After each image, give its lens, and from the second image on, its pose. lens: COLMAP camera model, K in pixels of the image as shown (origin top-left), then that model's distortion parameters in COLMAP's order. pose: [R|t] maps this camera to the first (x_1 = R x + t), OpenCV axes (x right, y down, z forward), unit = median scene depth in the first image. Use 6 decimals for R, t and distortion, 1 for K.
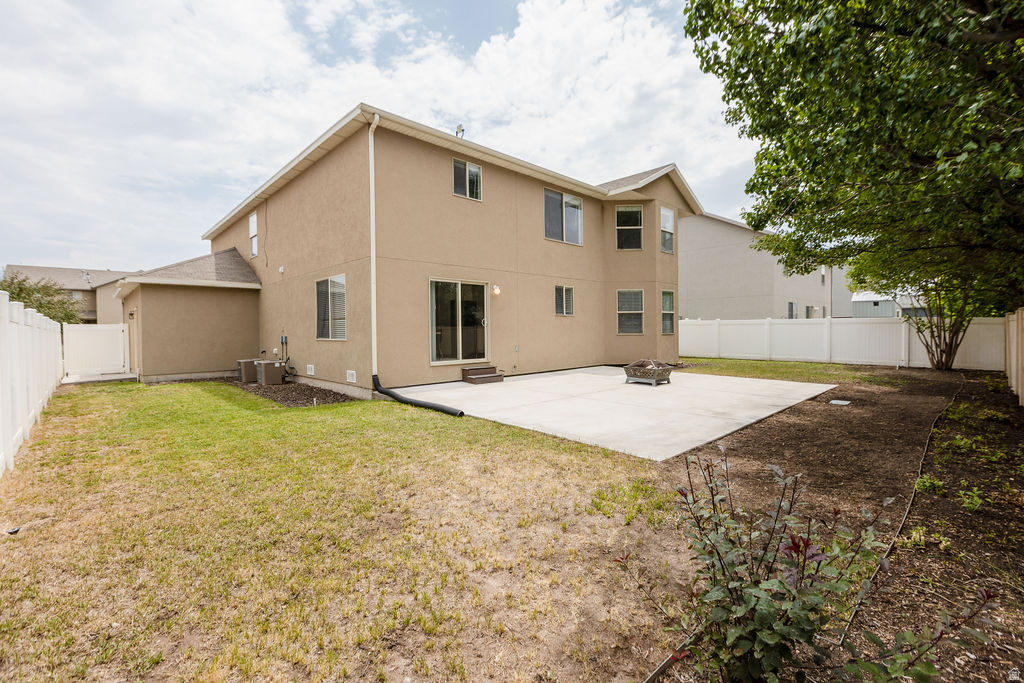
lens RADIAL K [[446.0, 0, 515.6], [0, 446.0, 334.7], [0, 0, 1]] dist [0.001024, -0.000076]
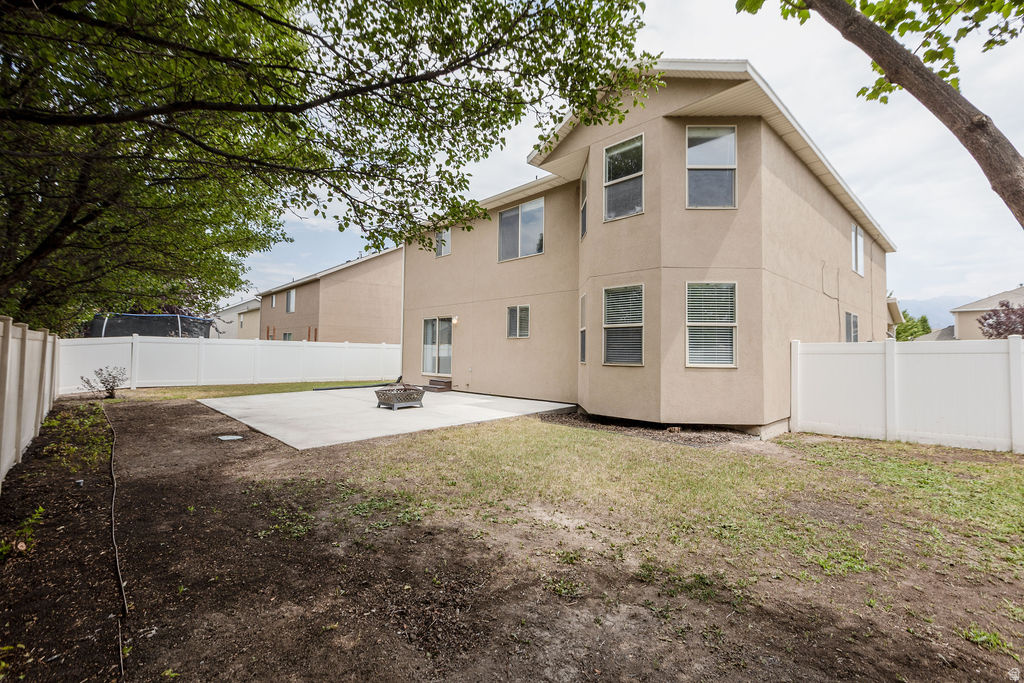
lens RADIAL K [[446.0, 0, 511.9], [0, 446.0, 338.7], [0, 0, 1]] dist [0.001024, -0.000076]
pose [[-0.001272, -0.022834, -0.999738, 1.067999], [-0.026027, 0.999401, -0.022793, -0.021055], [0.999660, 0.025991, -0.001865, 1.035917]]
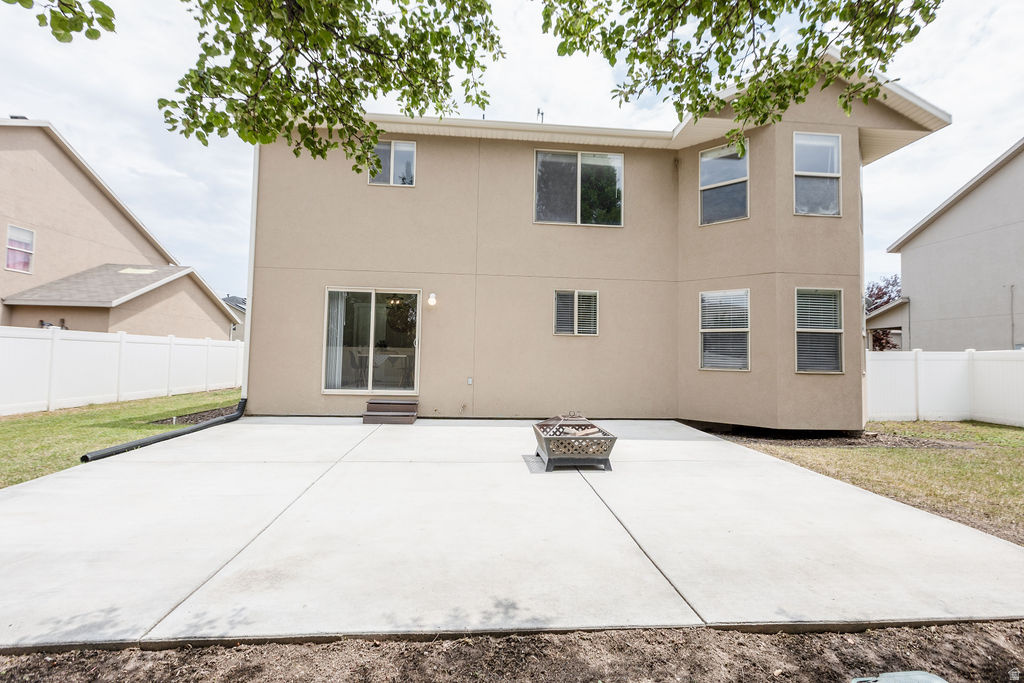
lens RADIAL K [[446.0, 0, 509.3], [0, 446.0, 341.7], [0, 0, 1]] dist [0.001024, -0.000076]
pose [[0.774059, 0.005589, -0.633089, 0.470185], [-0.036935, 0.998657, -0.036344, -0.006855], [0.632036, 0.051515, 0.773225, 0.450818]]
